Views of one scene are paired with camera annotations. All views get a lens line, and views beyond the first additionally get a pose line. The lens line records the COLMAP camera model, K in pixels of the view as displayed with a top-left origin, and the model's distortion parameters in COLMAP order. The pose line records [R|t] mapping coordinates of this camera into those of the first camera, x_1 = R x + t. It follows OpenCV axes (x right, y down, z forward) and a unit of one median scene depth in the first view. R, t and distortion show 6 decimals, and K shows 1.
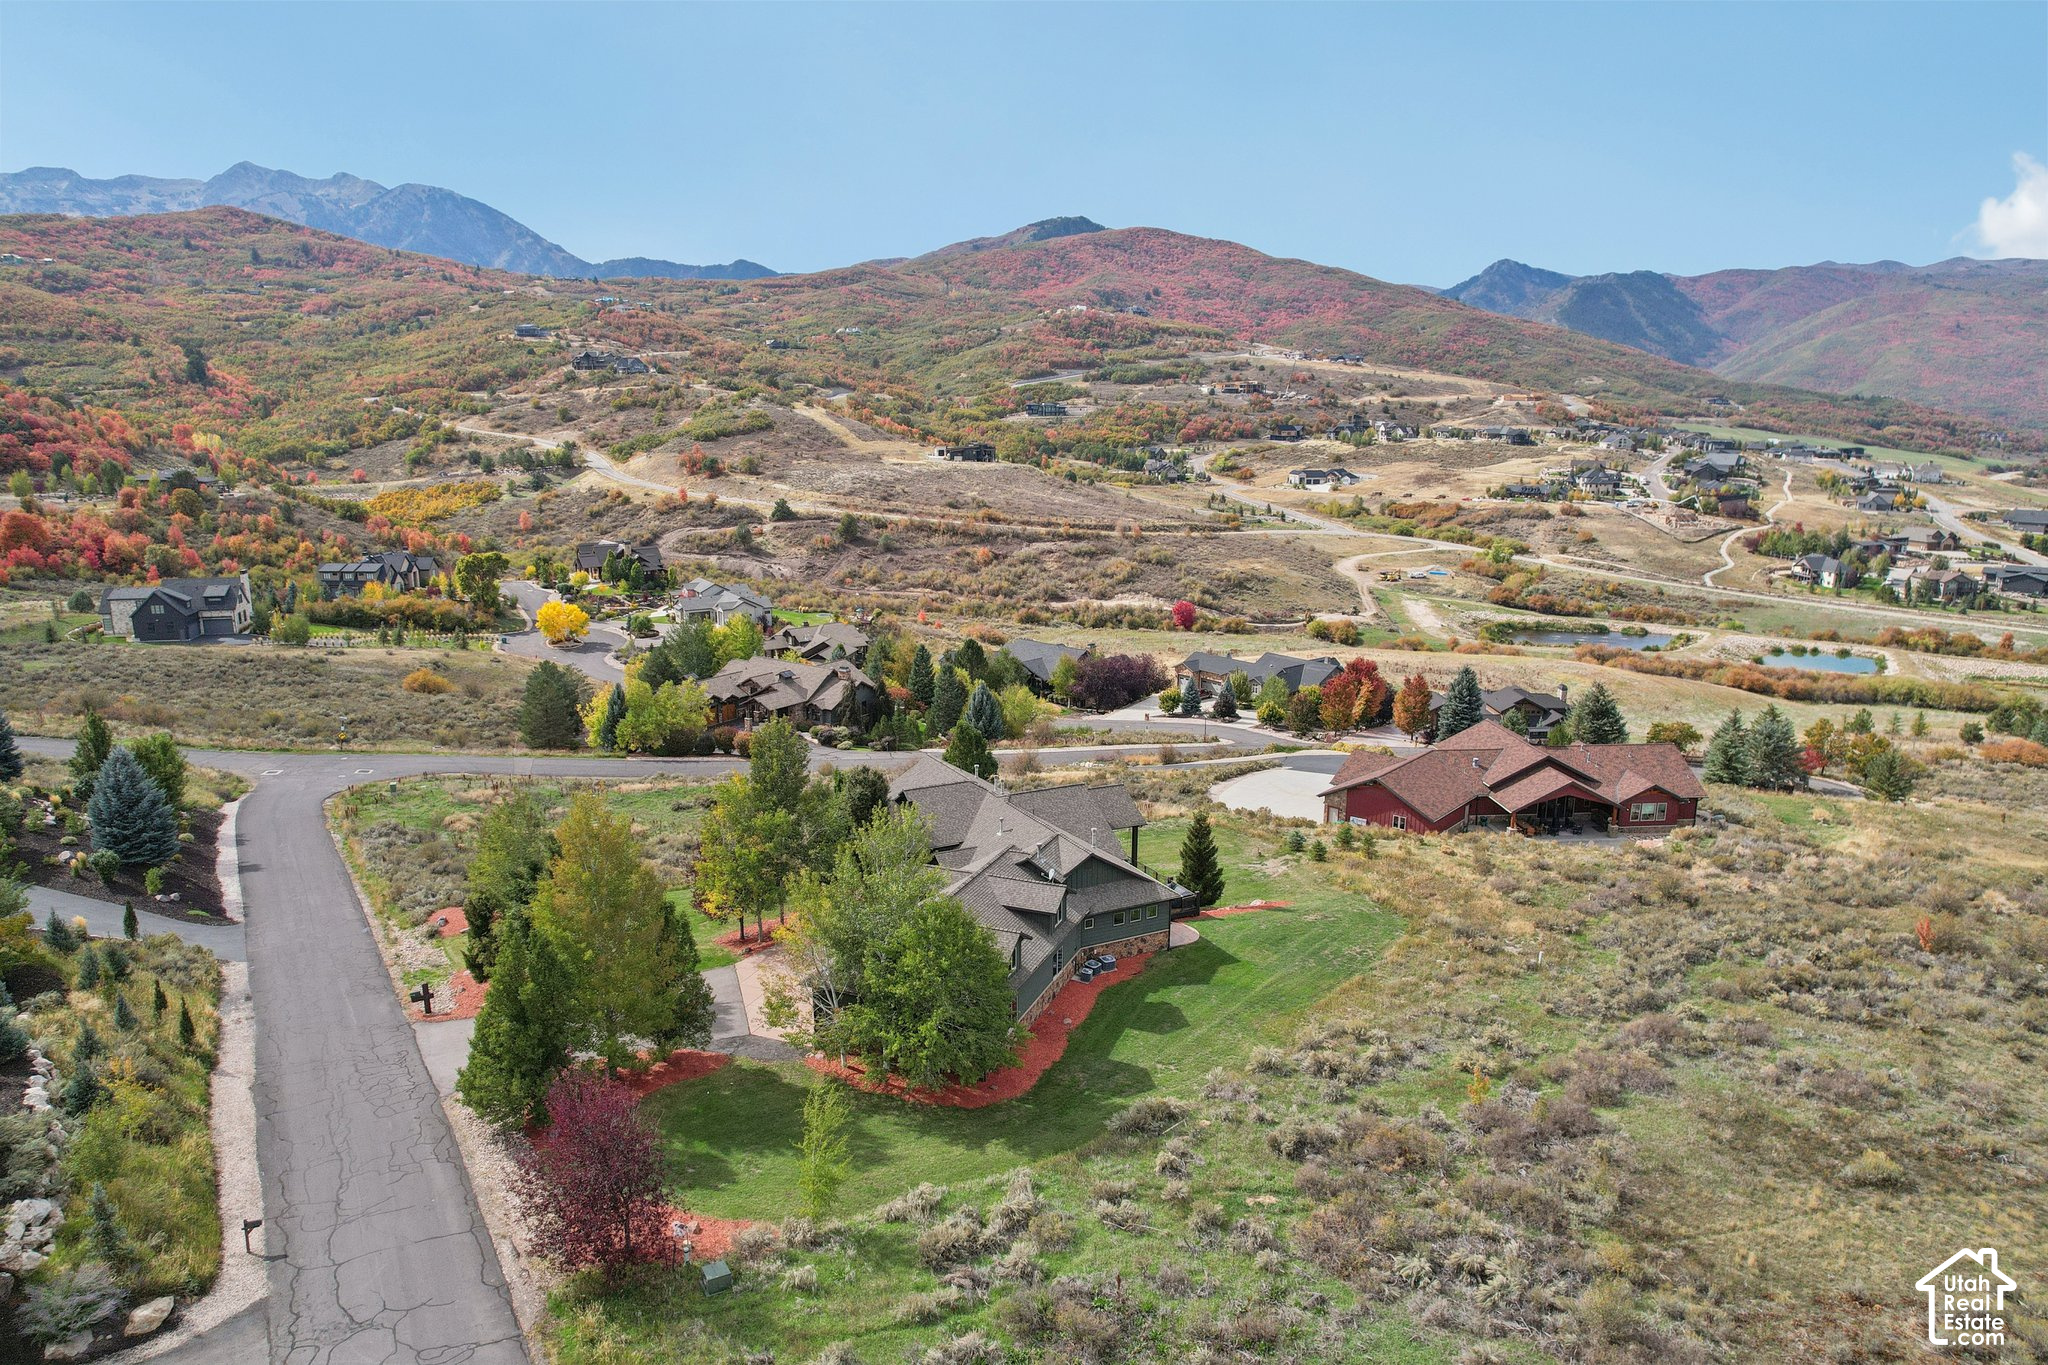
lens RADIAL K [[1320.0, 0, 1009.9], [0, 1320.0, 683.3], [0, 0, 1]] dist [-0.083747, 0.078253]
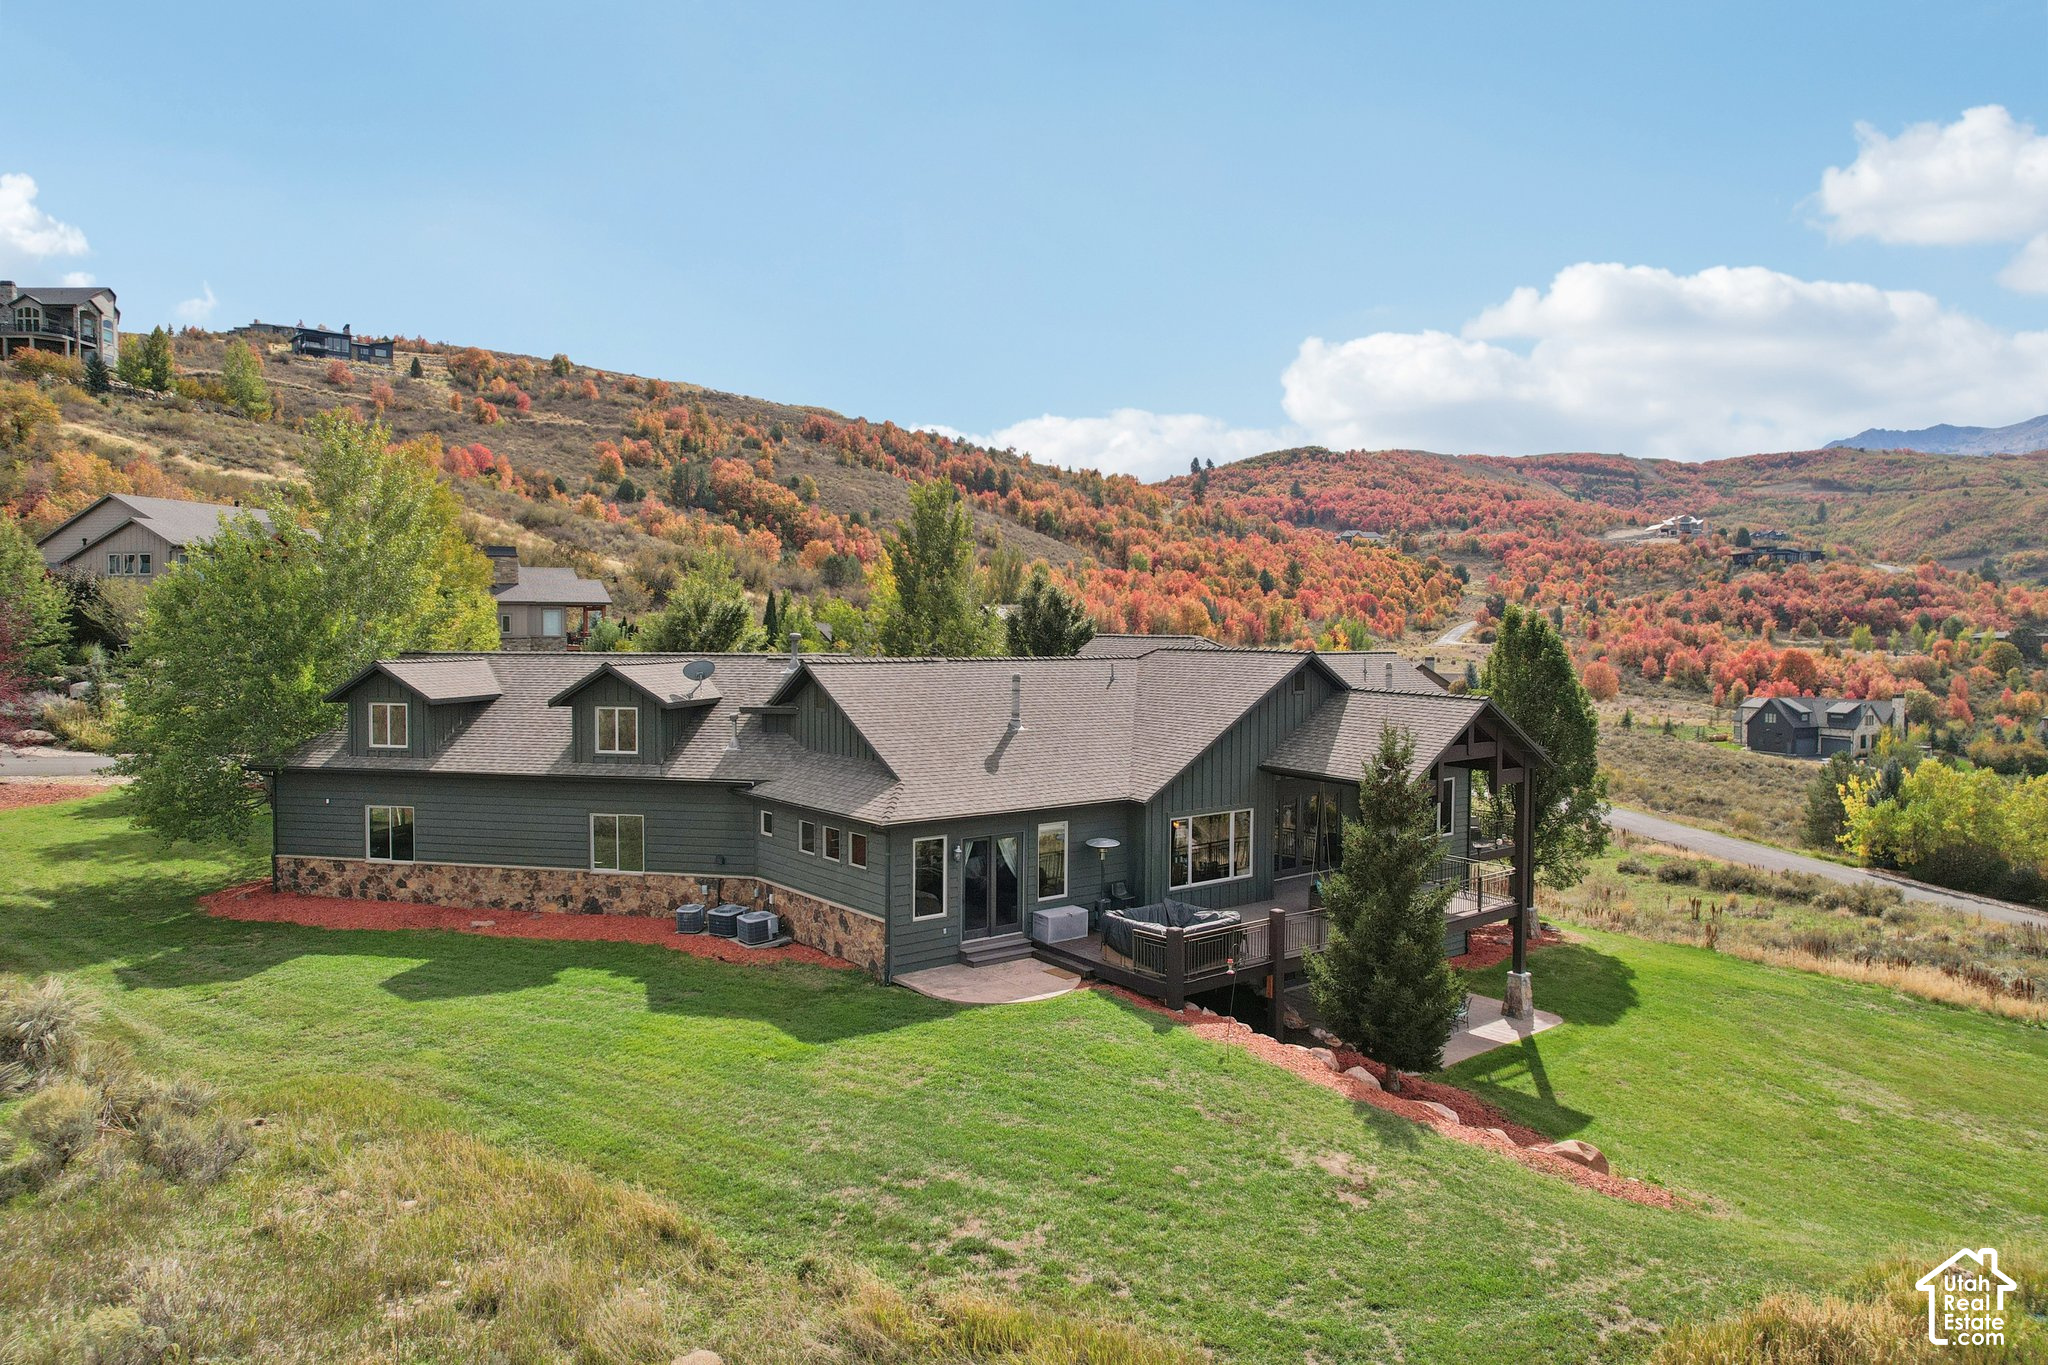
lens RADIAL K [[1306.2, 0, 1020.3], [0, 1306.2, 654.2], [0, 0, 1]] dist [-0.078176, 0.067458]
pose [[0.202590, 0.031529, -0.978756, 0.054732], [-0.222527, 0.974816, -0.014658, 0.012856], [0.953645, 0.220769, 0.204504, 0.108570]]
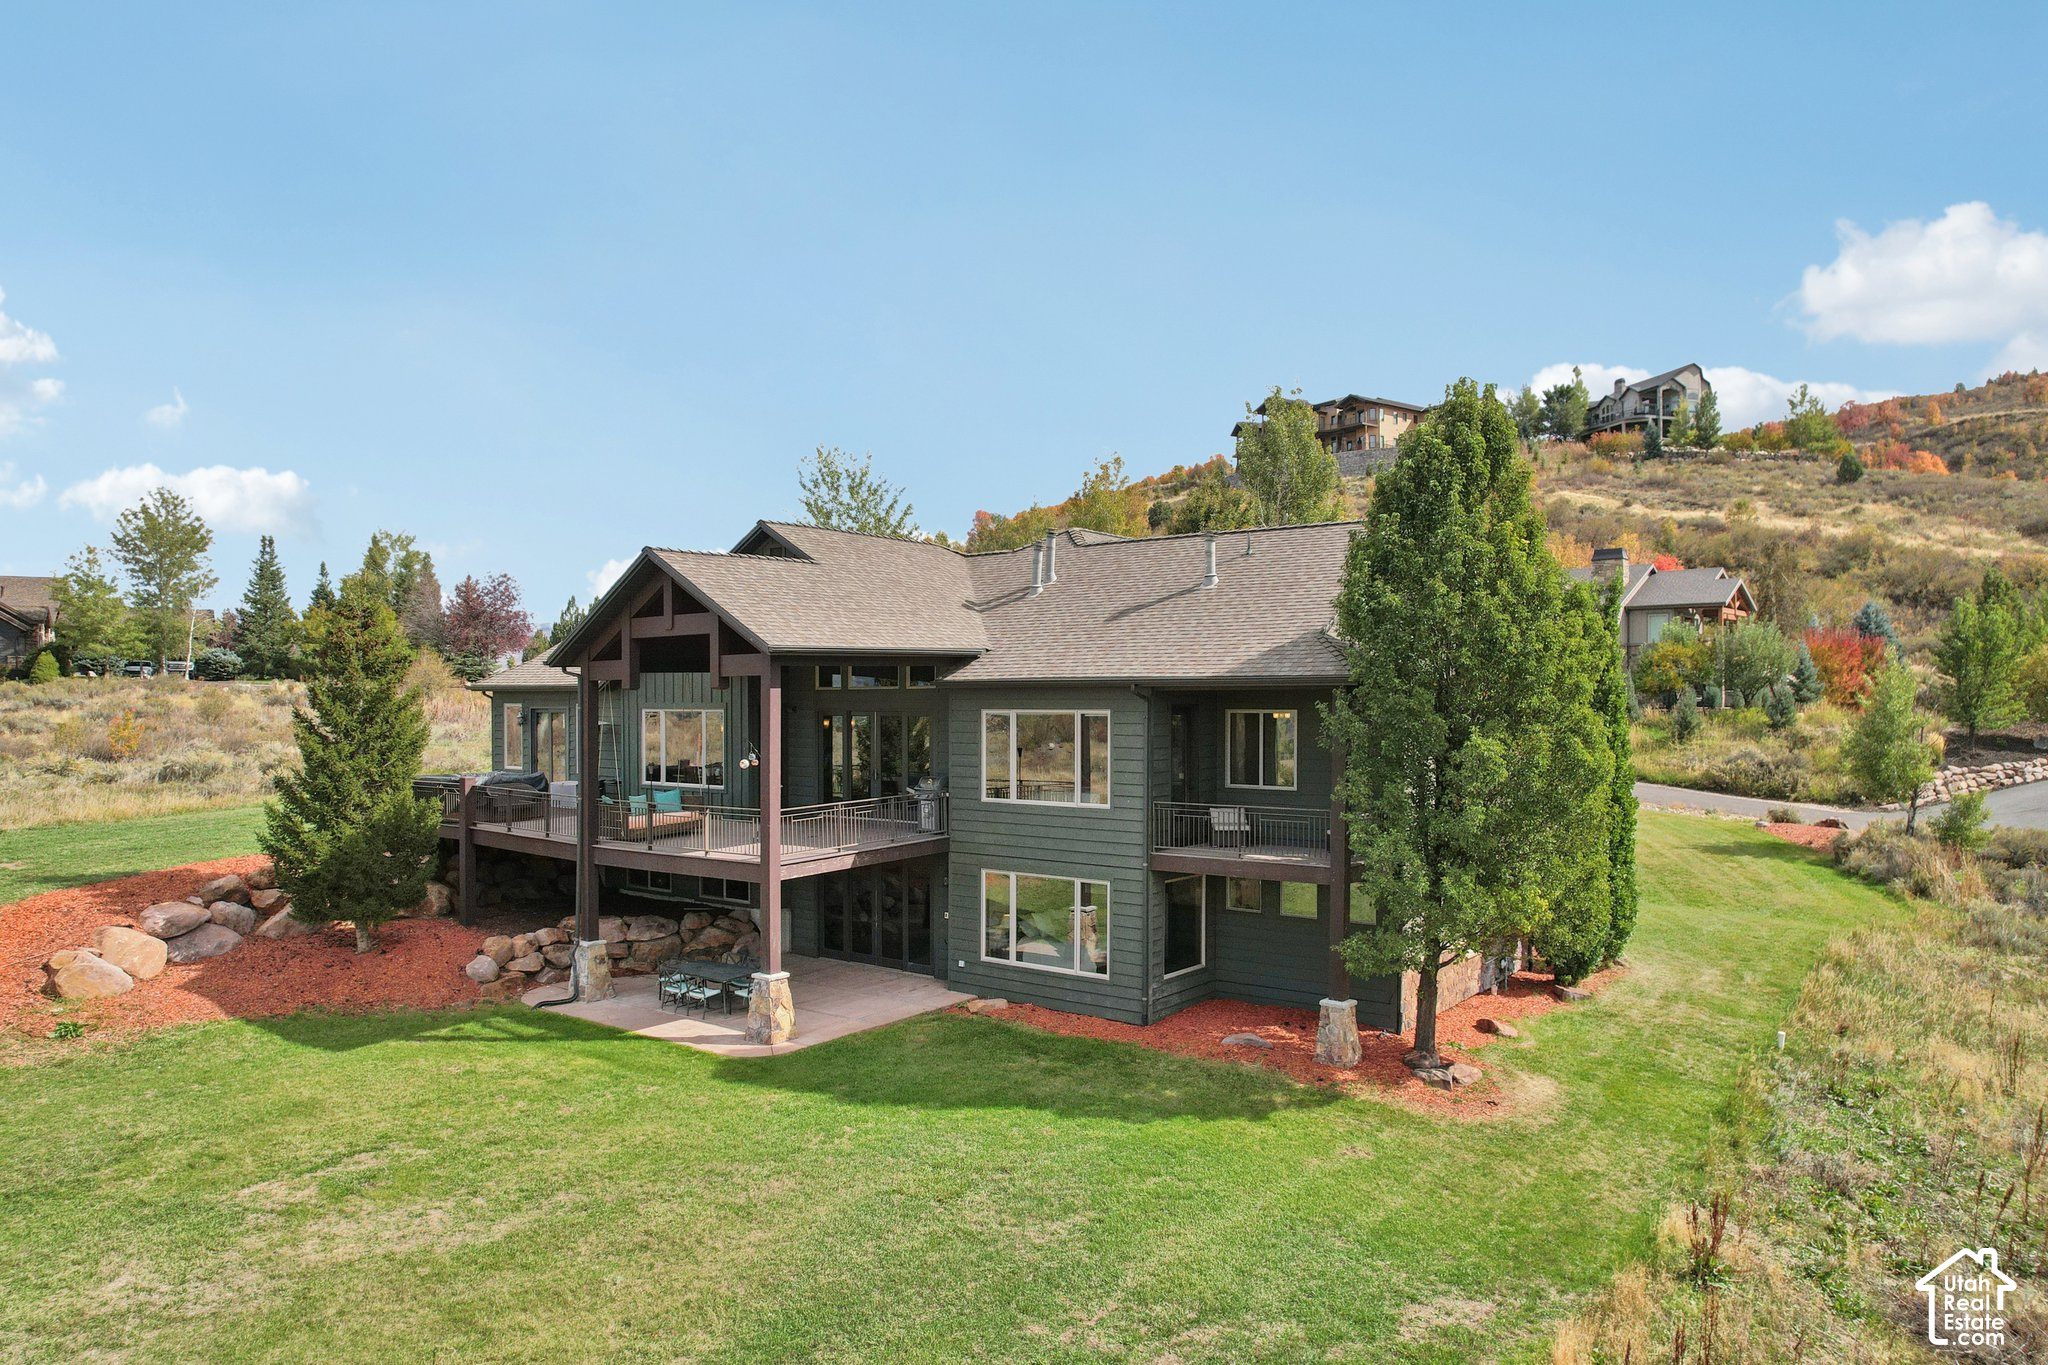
lens RADIAL K [[1312.8, 0, 1024.0], [0, 1312.8, 682.5], [0, 0, 1]] dist [-0.077529, 0.064018]
pose [[-0.896114, 0.003043, -0.443814, 0.018146], [-0.090568, 0.977681, 0.189570, 0.005920], [0.434486, 0.210071, -0.875838, 0.170721]]
